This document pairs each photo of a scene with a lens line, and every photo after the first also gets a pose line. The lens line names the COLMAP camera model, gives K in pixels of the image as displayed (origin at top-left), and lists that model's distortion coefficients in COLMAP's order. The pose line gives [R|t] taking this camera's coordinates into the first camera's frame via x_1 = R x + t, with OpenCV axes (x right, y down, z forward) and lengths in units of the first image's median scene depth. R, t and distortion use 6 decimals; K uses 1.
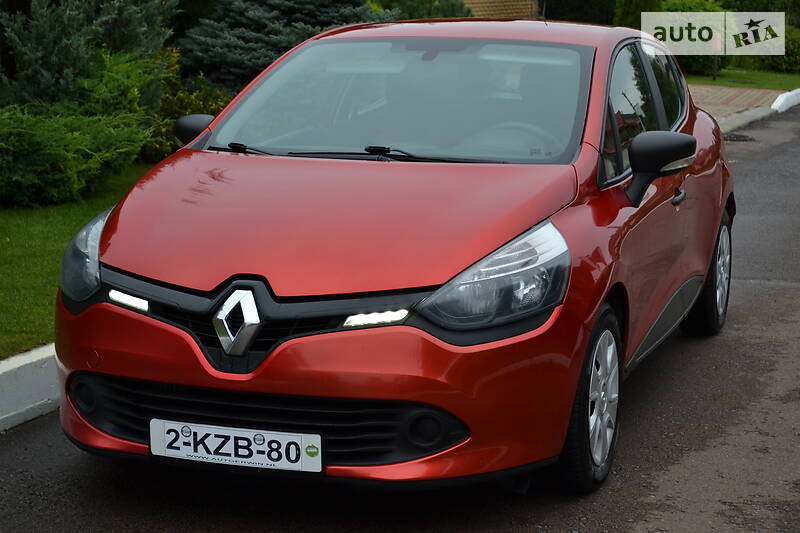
lens RADIAL K [[1593.1, 0, 400.0], [0, 1593.1, 266.5], [0, 0, 1]] dist [-0.031875, -0.202495]
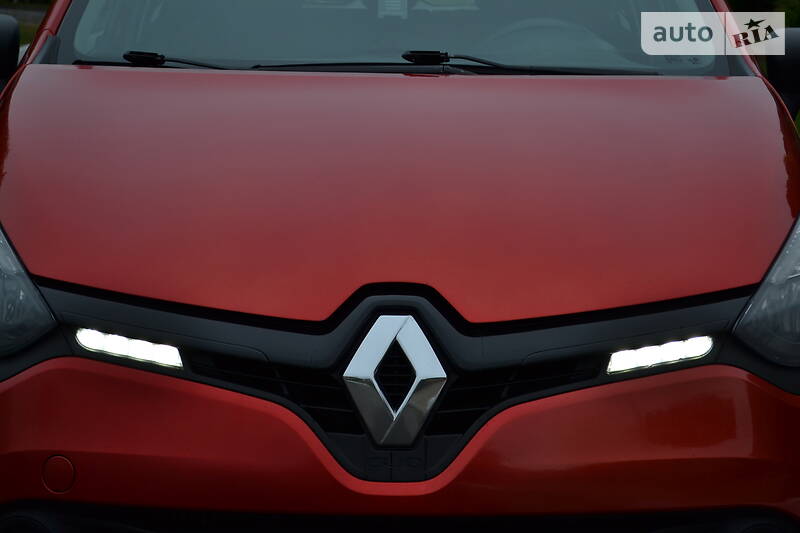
lens RADIAL K [[1895.3, 0, 400.0], [0, 1895.3, 266.5], [0, 0, 1]] dist [-0.042995, -0.195254]
pose [[0.938852, -0.047040, 0.341093, -0.301056], [0.047269, 0.998853, 0.007643, -0.005024], [-0.341061, 0.008948, 0.939999, 0.436386]]
